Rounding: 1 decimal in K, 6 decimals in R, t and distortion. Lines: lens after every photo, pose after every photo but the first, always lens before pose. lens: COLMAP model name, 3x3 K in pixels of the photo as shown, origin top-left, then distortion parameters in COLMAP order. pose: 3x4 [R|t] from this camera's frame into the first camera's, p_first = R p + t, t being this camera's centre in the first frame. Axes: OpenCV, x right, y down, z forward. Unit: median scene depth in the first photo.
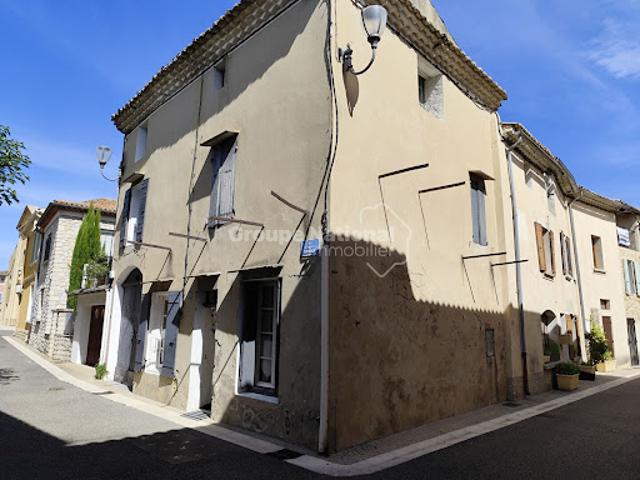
lens RADIAL K [[487.2, 0, 320.0], [0, 487.2, 240.0], [0, 0, 1]] dist [-0.001511, -0.000237]
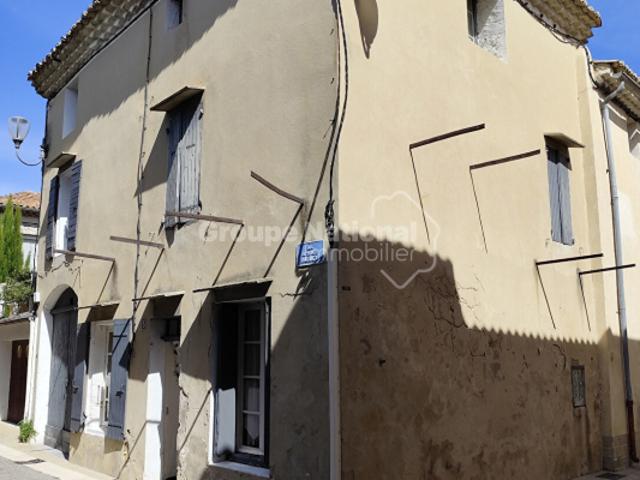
lens RADIAL K [[513.9, 0, 320.1], [0, 513.9, 269.3], [0, 0, 1]] dist [0.006607, -0.001789]
pose [[0.997927, -0.020789, -0.060901, 0.035973], [0.023287, 0.998905, 0.040588, 0.008894], [0.059991, -0.041922, 0.997318, 0.272149]]
